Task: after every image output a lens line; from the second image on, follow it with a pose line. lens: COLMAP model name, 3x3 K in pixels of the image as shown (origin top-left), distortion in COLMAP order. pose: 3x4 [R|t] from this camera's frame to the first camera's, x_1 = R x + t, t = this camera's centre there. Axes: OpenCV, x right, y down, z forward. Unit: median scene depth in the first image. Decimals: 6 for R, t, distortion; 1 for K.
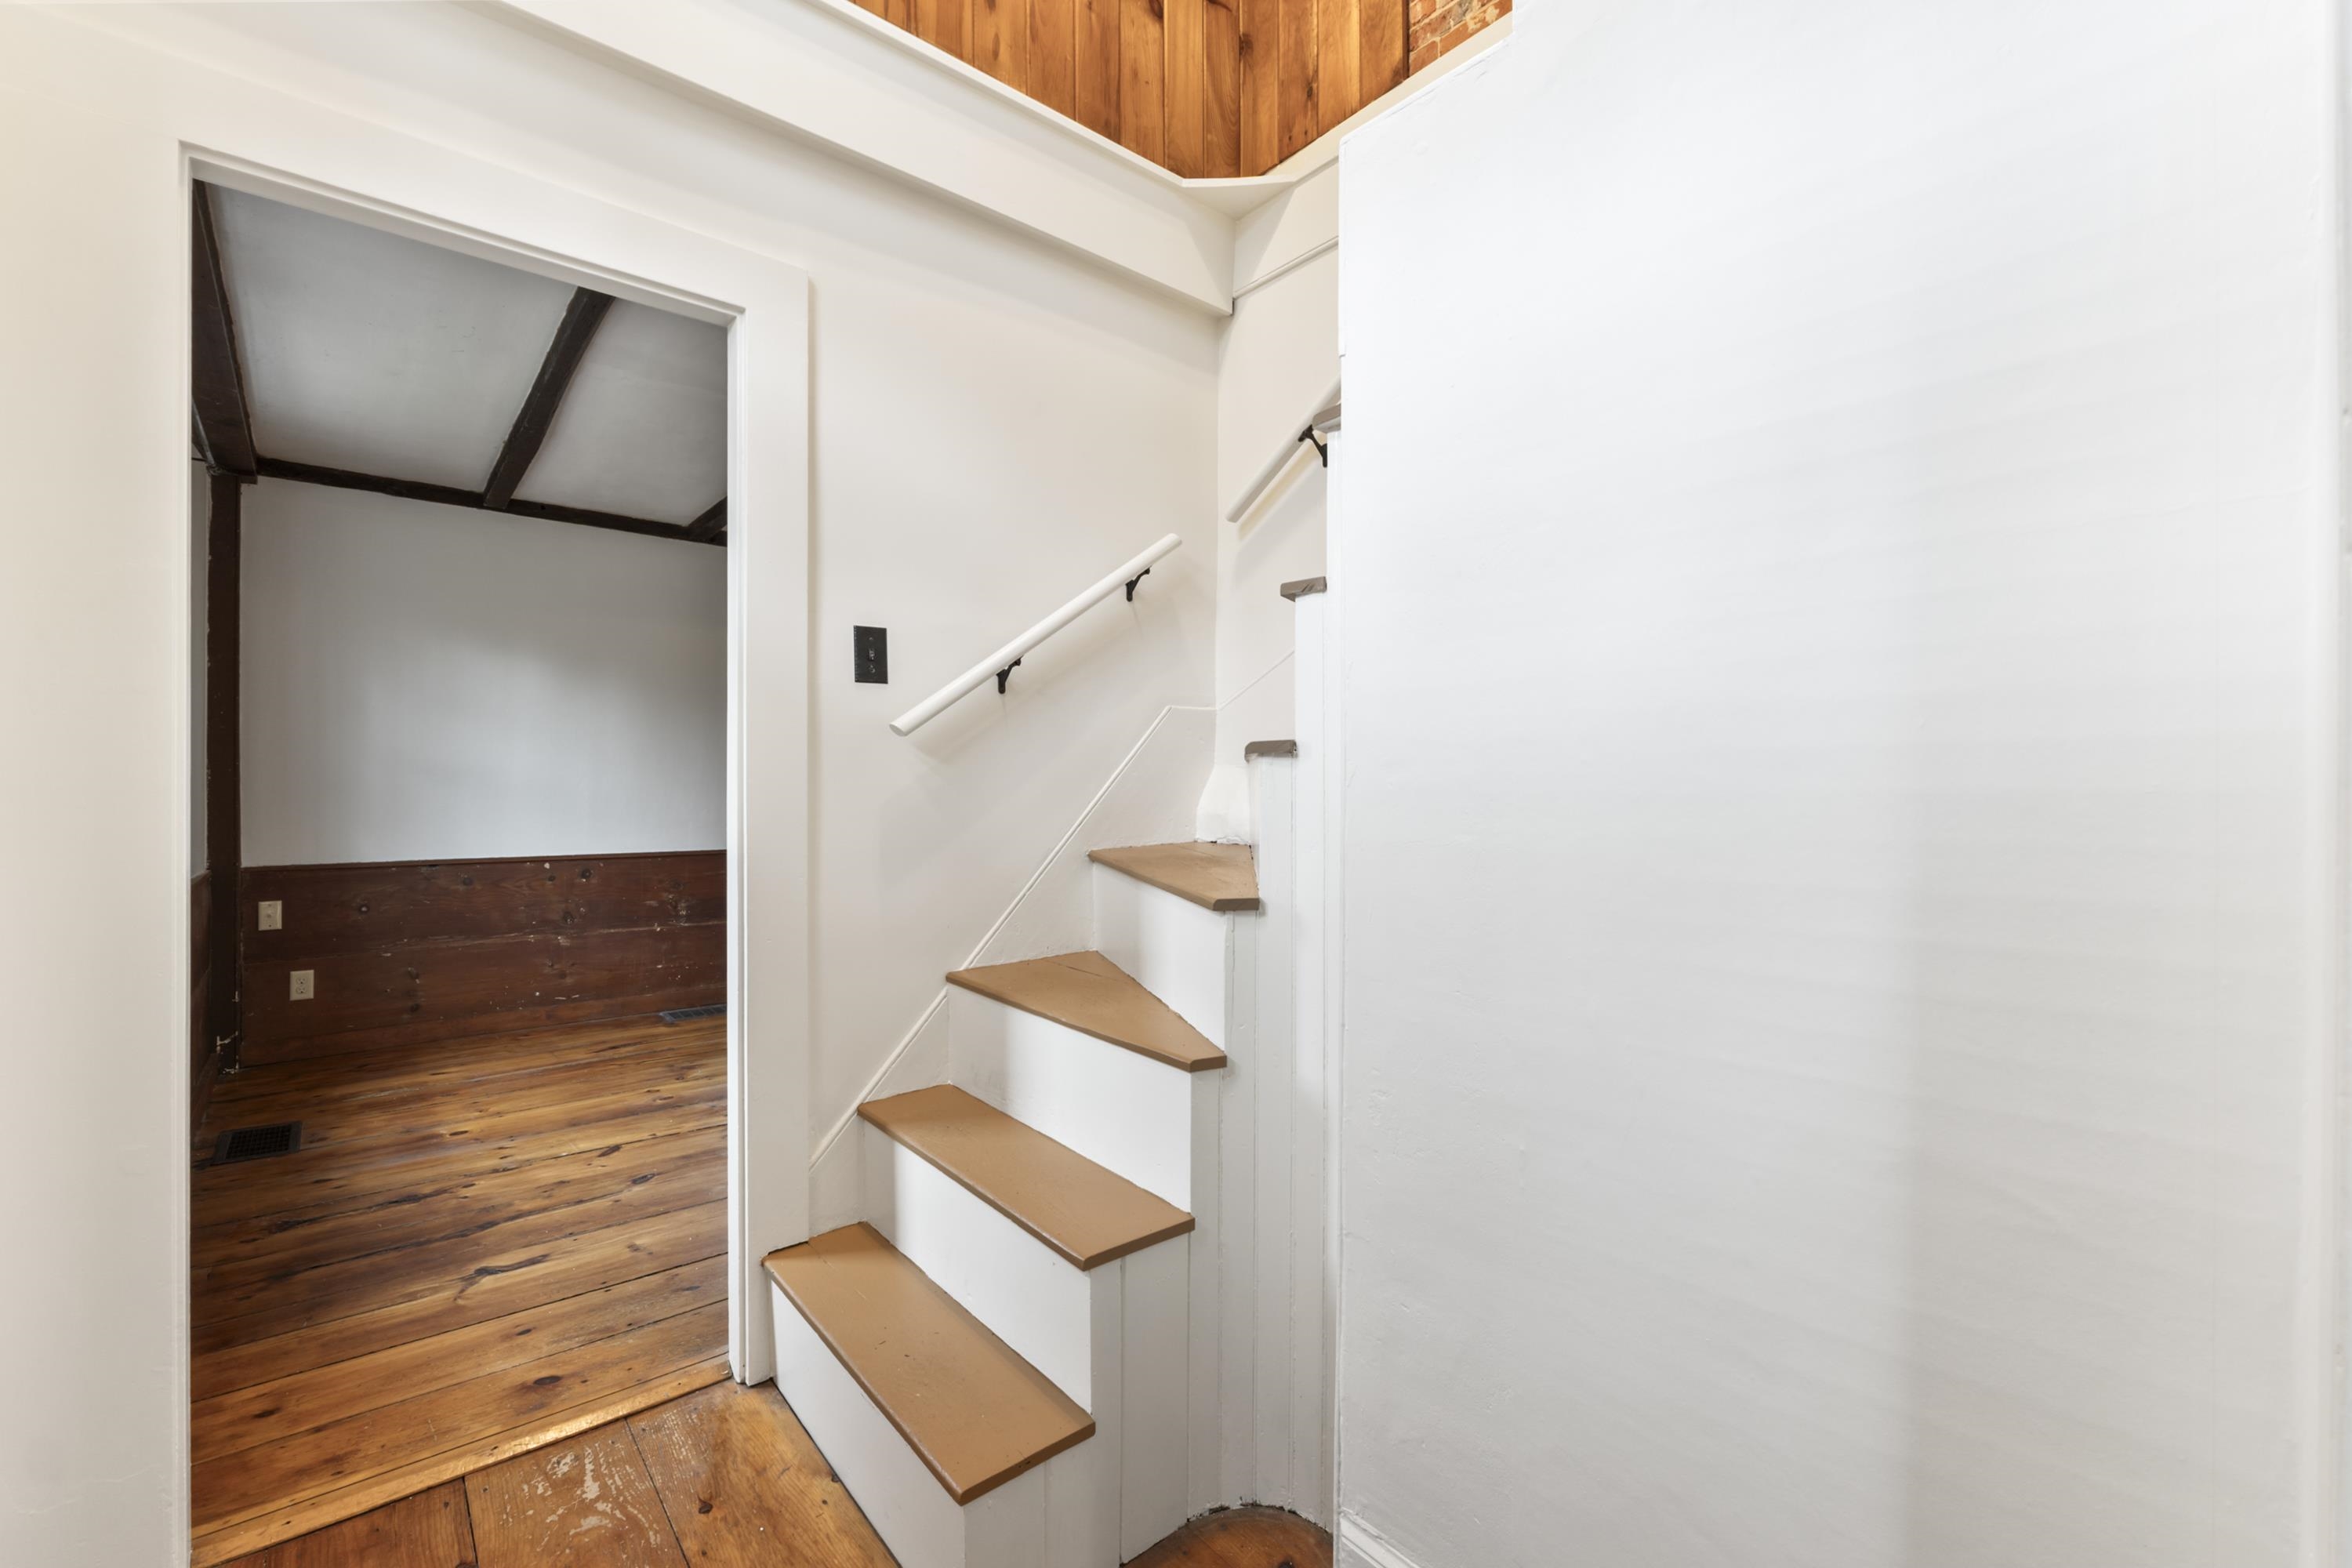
lens RADIAL K [[1007.6, 0, 1165.4], [0, 1007.6, 790.2], [0, 0, 1]] dist [-0.006208, -0.000540]
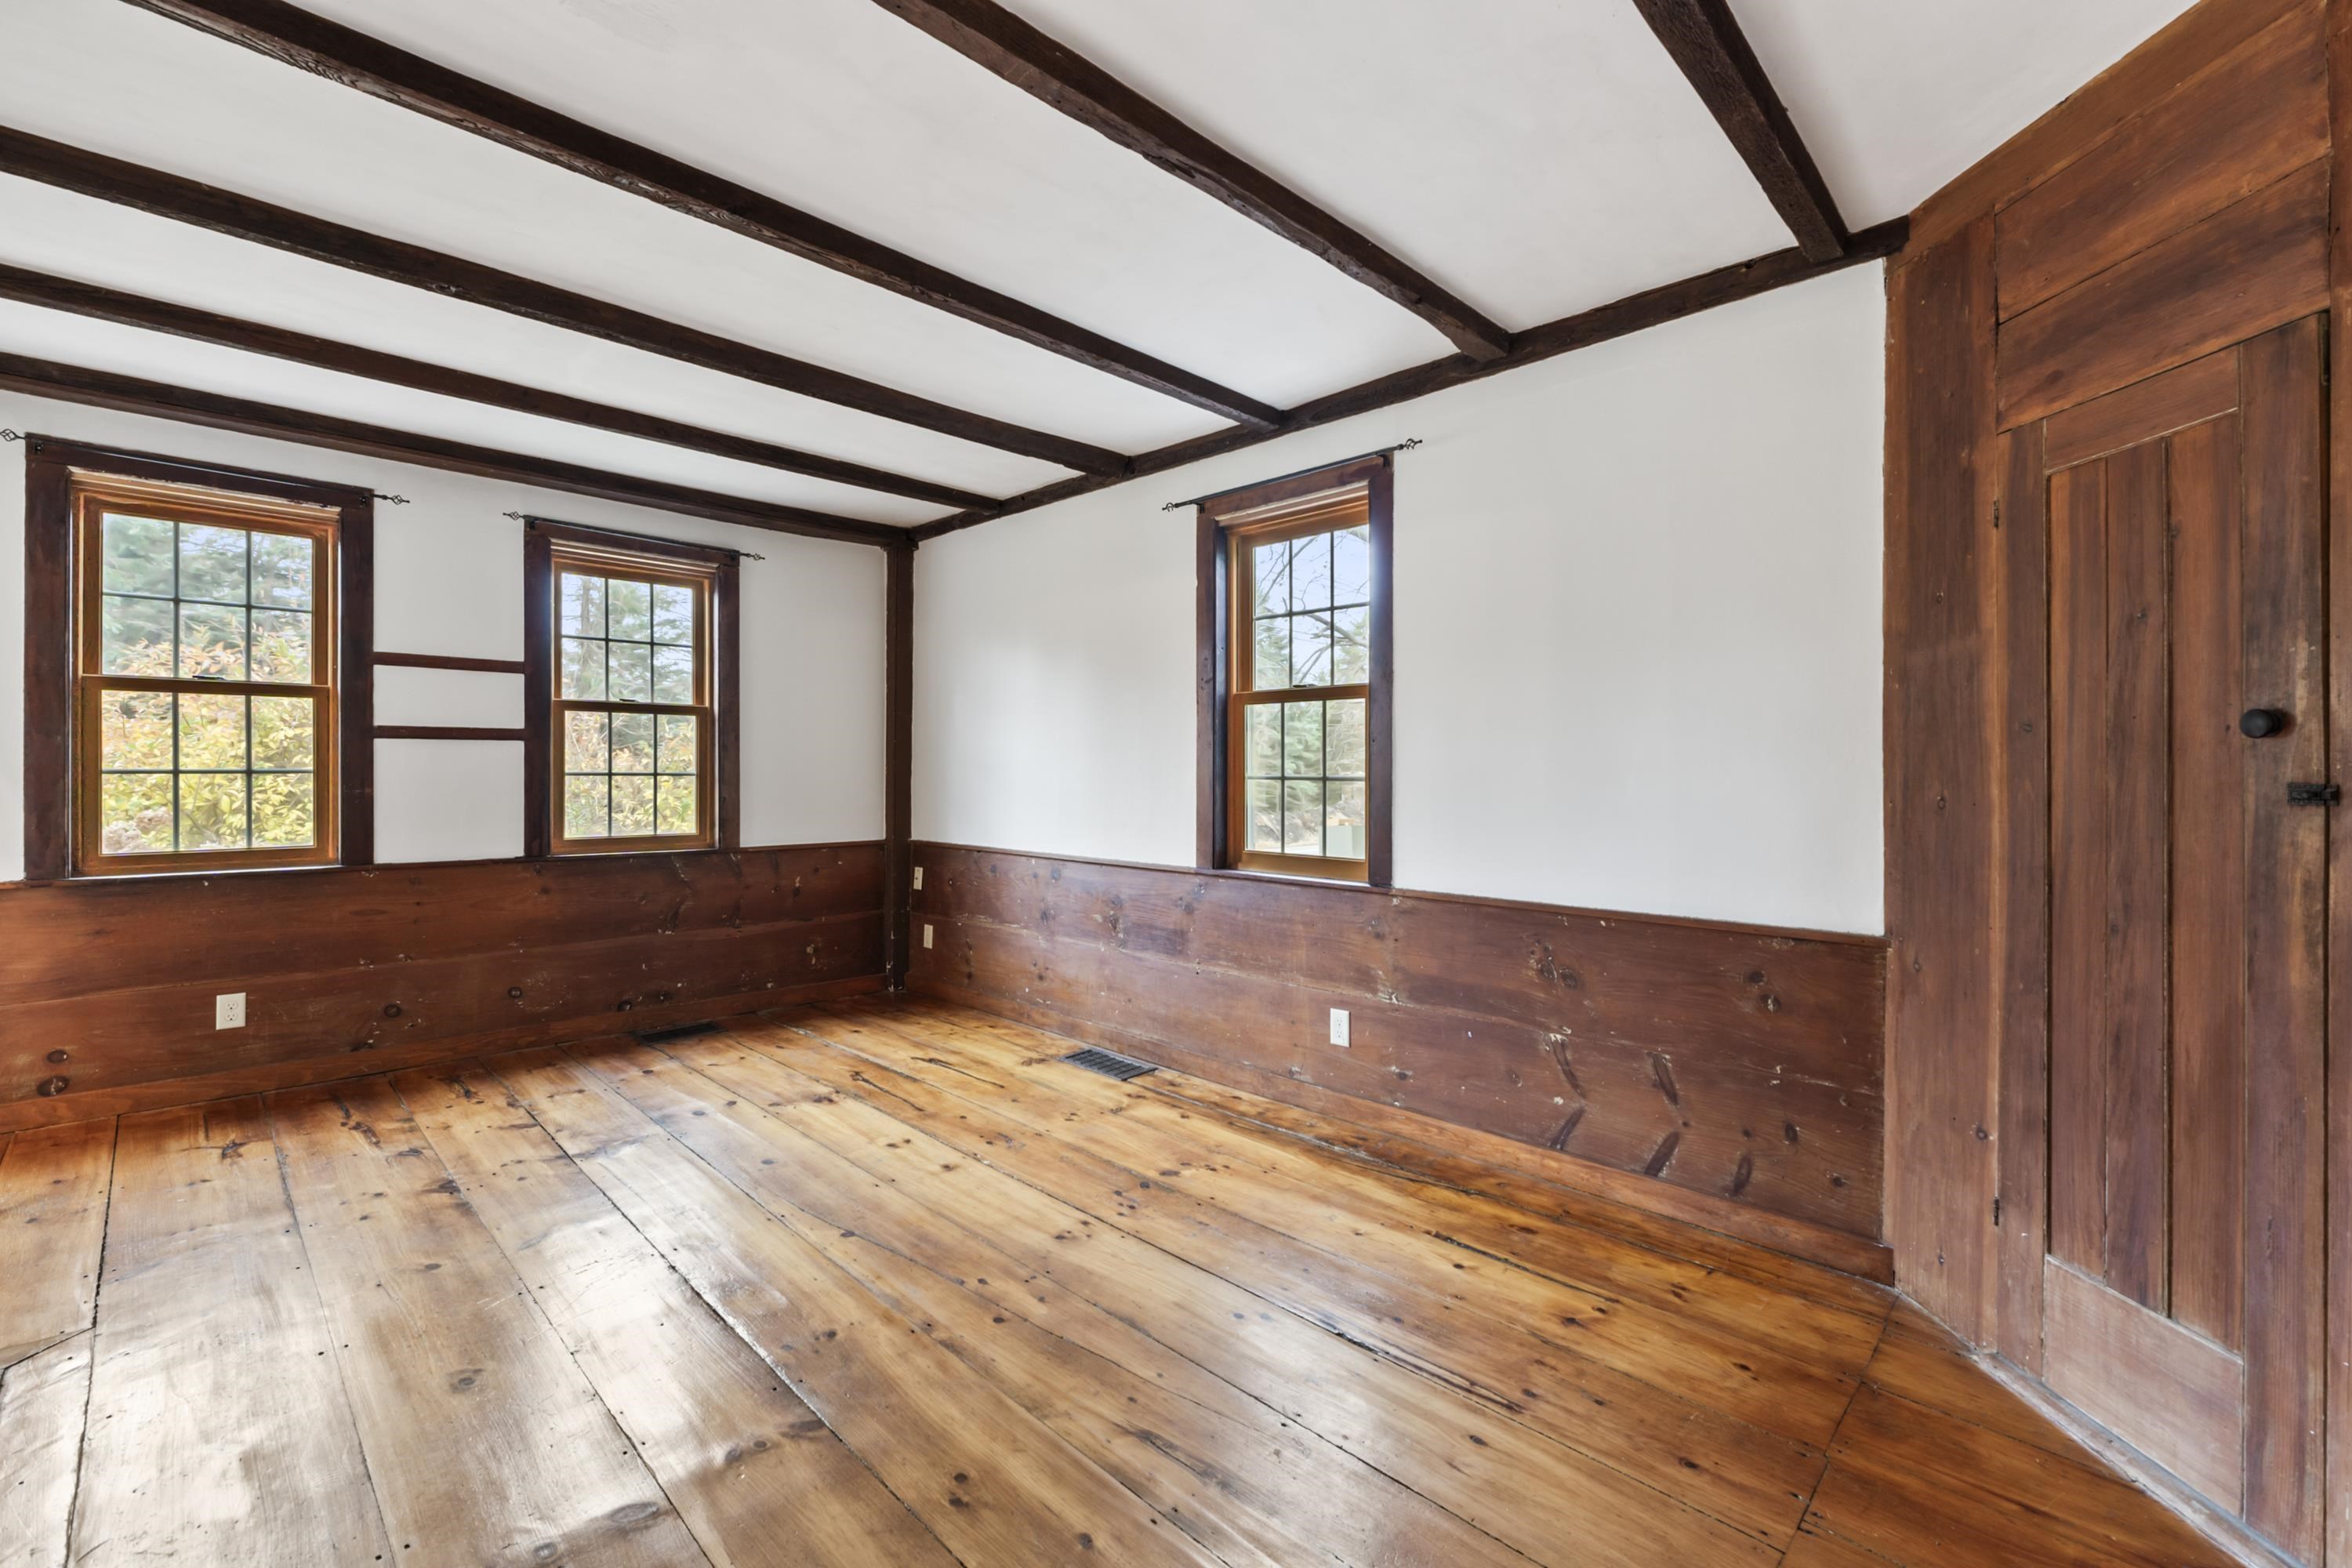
lens RADIAL K [[1007.6, 0, 1168.9], [0, 1007.6, 767.8], [0, 0, 1]] dist [-0.006208, -0.000540]
pose [[0.084391, -0.002287, -0.996430, 0.620811], [-0.004758, 0.999985, -0.002698, -0.022888], [0.996421, 0.004969, 0.084379, 1.734937]]
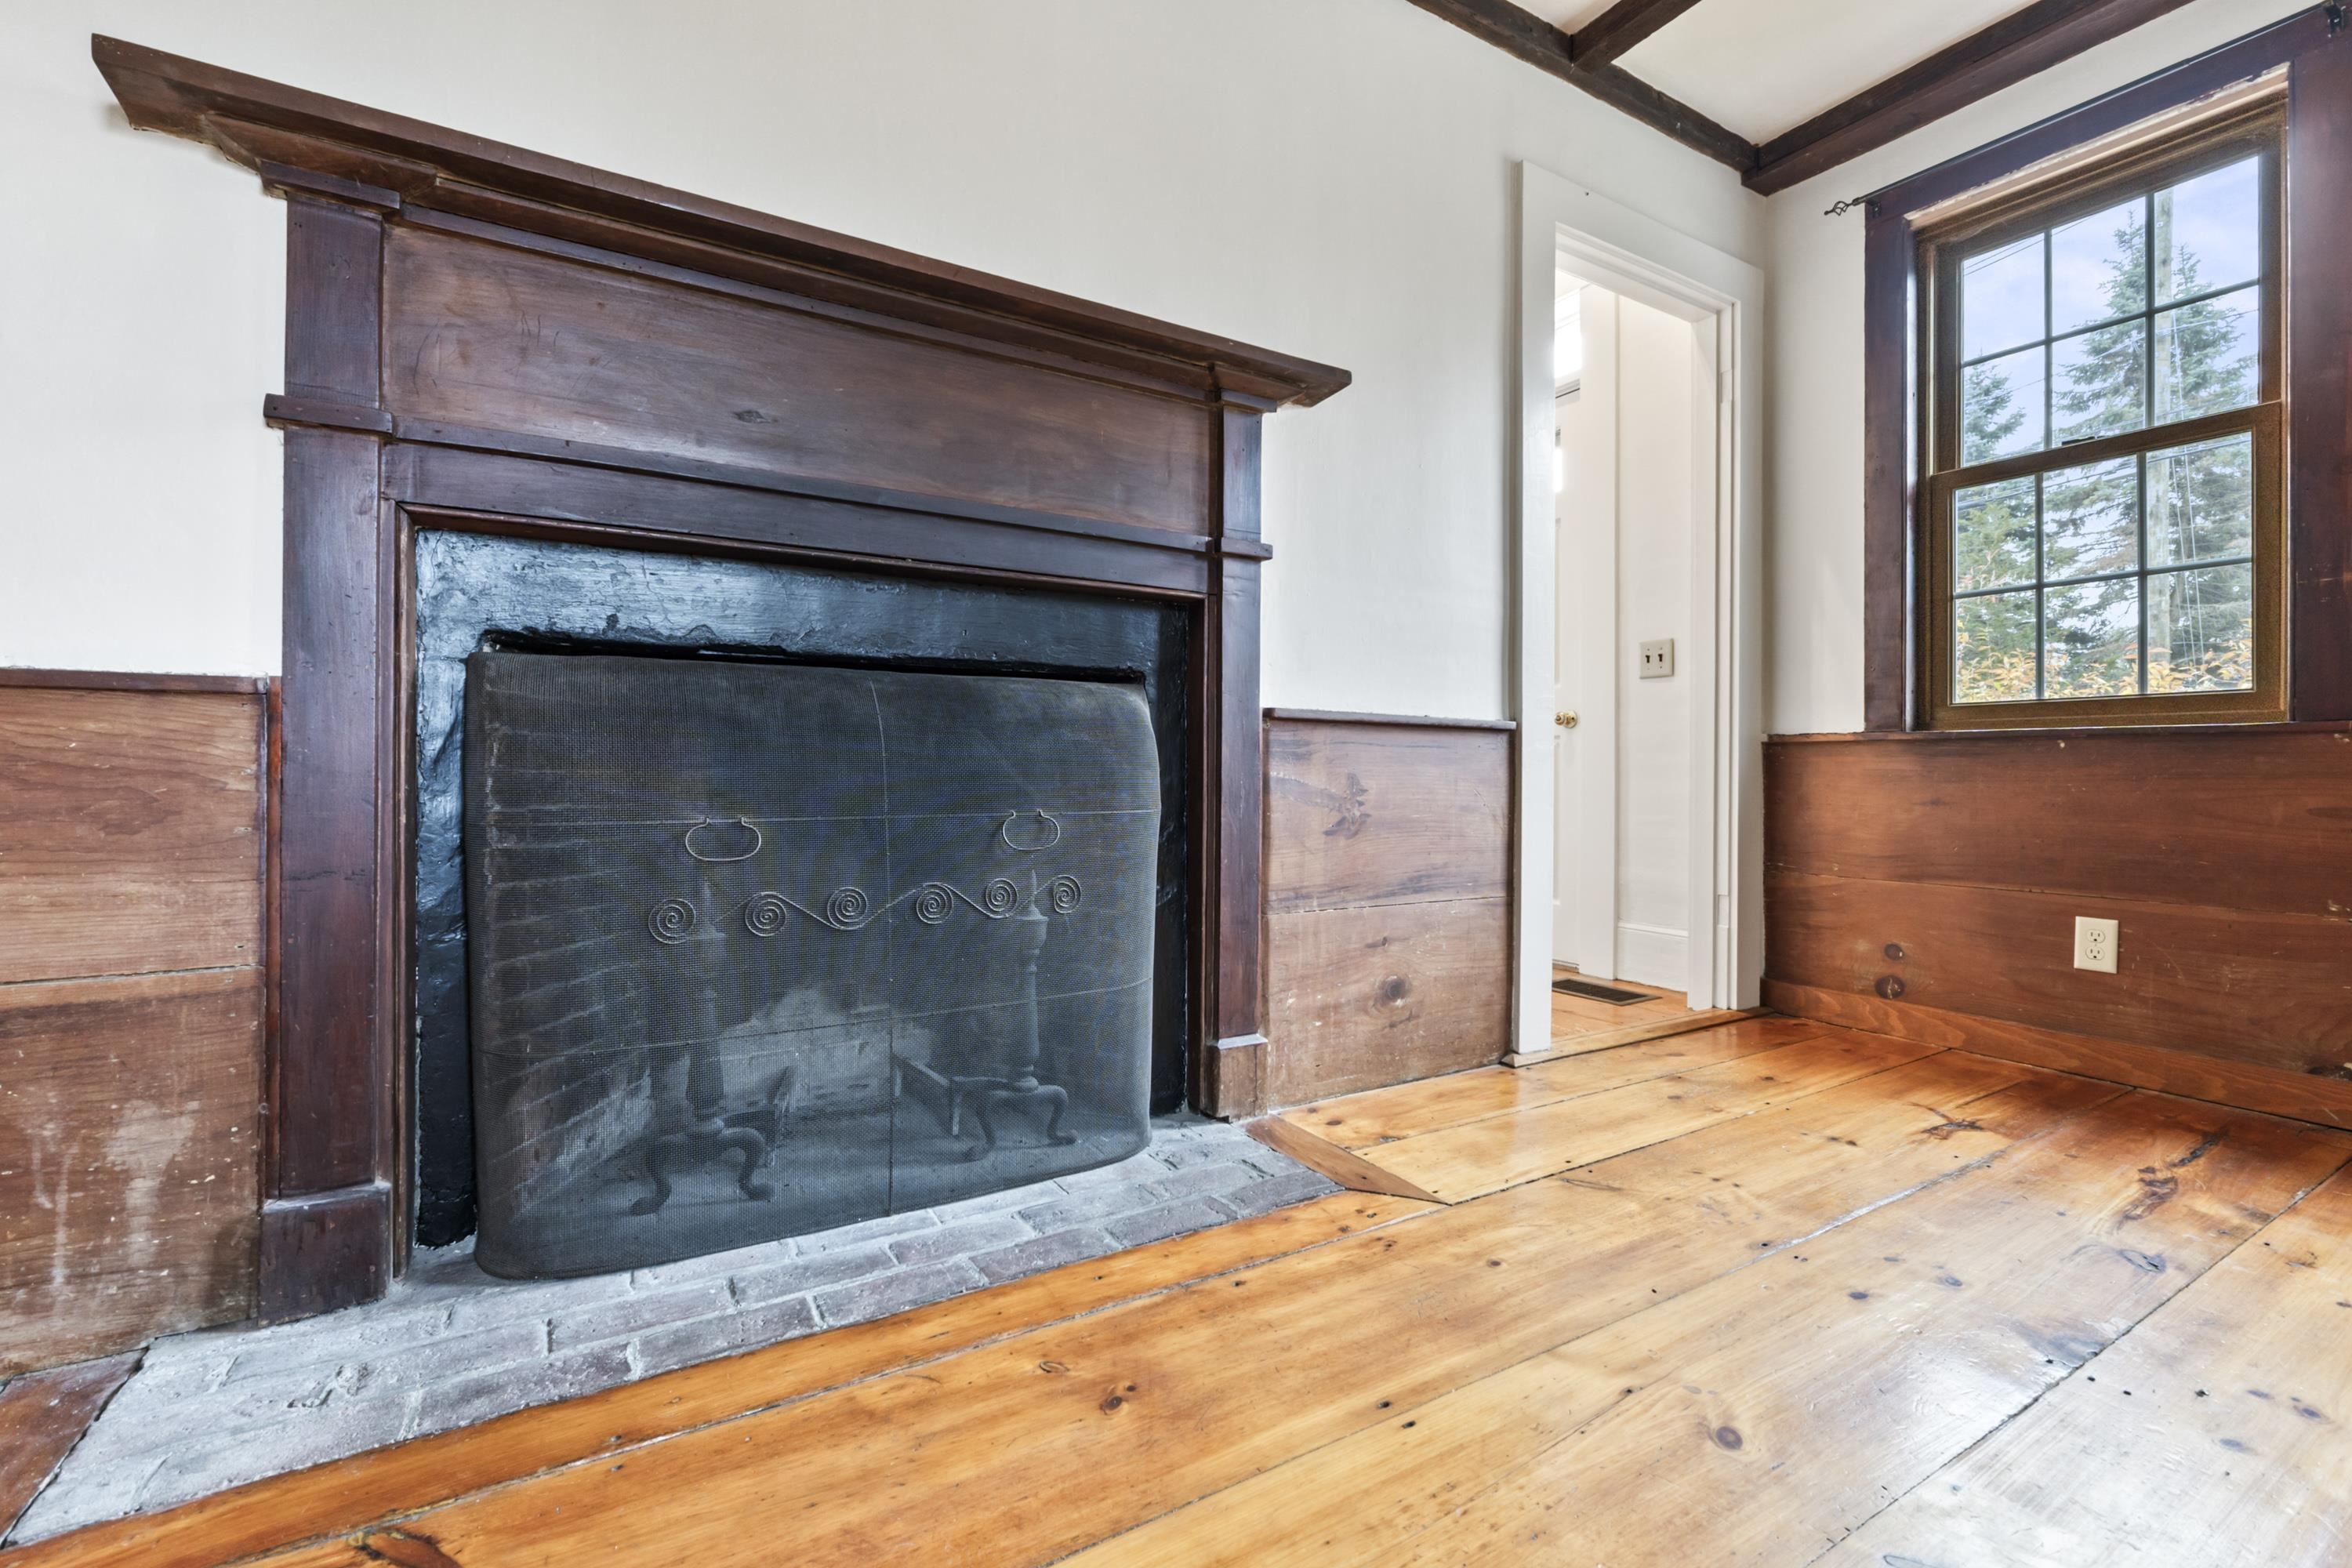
lens RADIAL K [[1007.6, 0, 1174.0], [0, 1007.6, 778.5], [0, 0, 1]] dist [-0.006208, -0.000540]
pose [[-0.985703, -0.007706, 0.168313, -0.125247], [-0.006835, 0.999960, 0.005755, 0.149498], [-0.168351, 0.004522, -0.985717, 1.593330]]
